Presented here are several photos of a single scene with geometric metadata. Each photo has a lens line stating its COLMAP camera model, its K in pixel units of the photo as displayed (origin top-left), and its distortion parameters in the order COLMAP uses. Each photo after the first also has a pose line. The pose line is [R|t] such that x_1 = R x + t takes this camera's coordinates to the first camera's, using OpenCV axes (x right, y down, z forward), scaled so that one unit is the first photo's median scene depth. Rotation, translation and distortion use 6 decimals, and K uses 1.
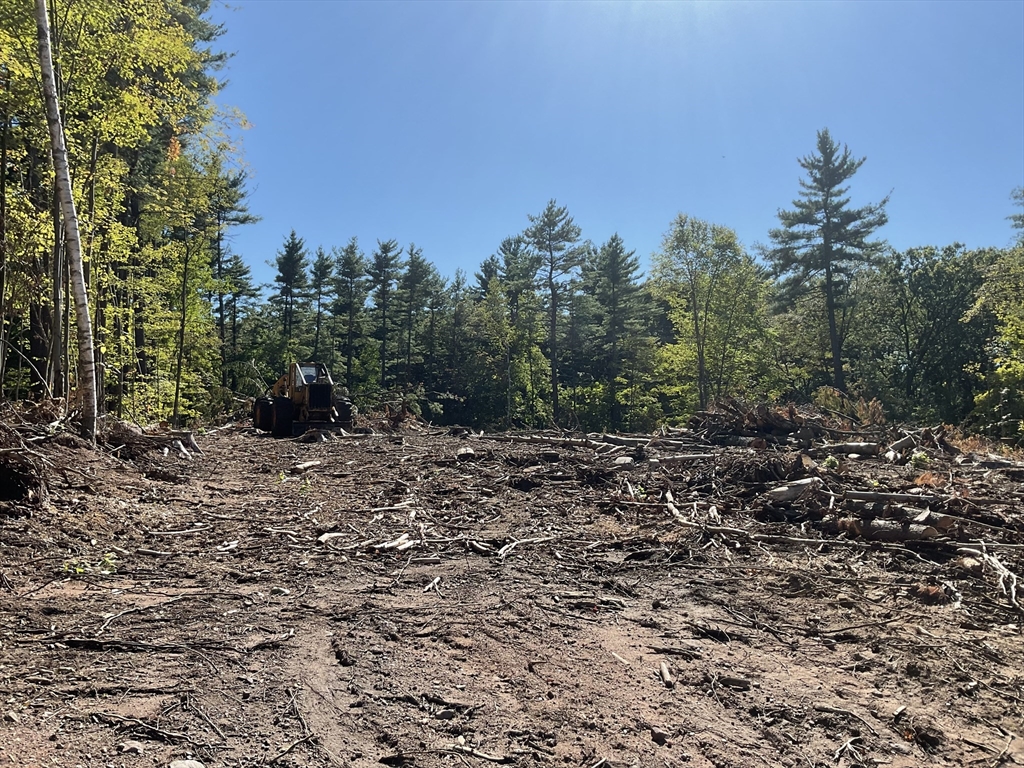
lens RADIAL K [[815.8, 0, 512.2], [0, 815.8, 412.4], [0, 0, 1]] dist [0.076047, -0.128845]
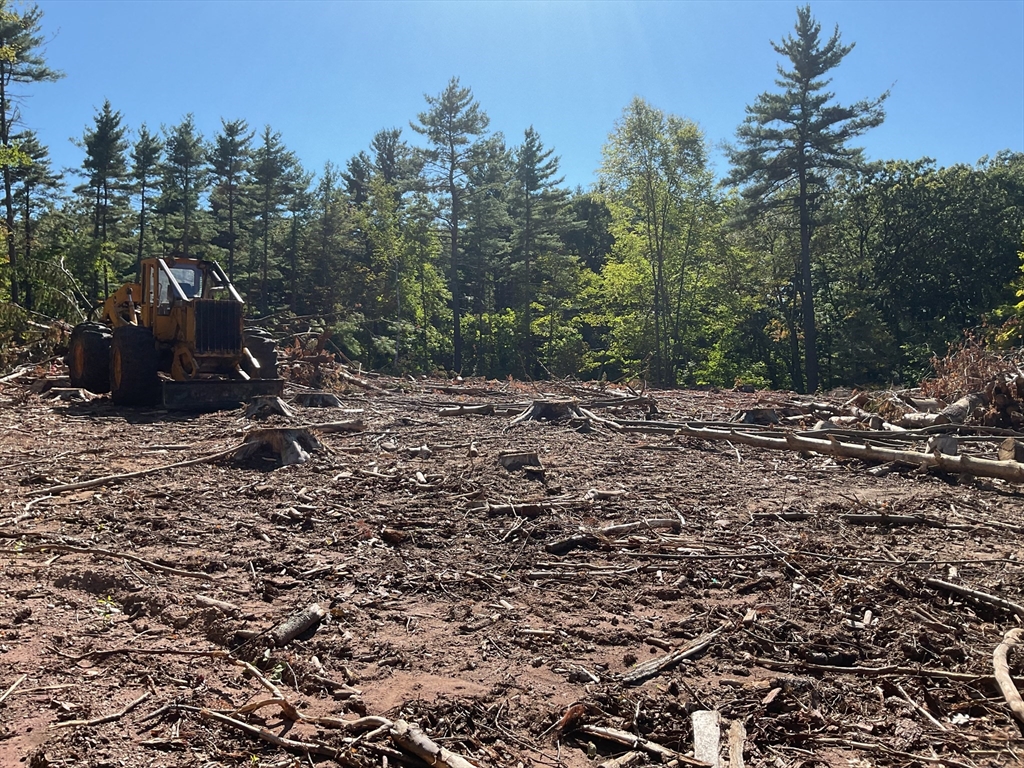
lens RADIAL K [[815.8, 0, 512.2], [0, 815.8, 412.4], [0, 0, 1]] dist [0.076047, -0.128845]
pose [[0.979986, -0.001776, 0.199059, -0.054436], [-0.016378, 0.995851, 0.089517, -0.005283], [-0.198392, -0.090985, 0.975890, 0.162273]]
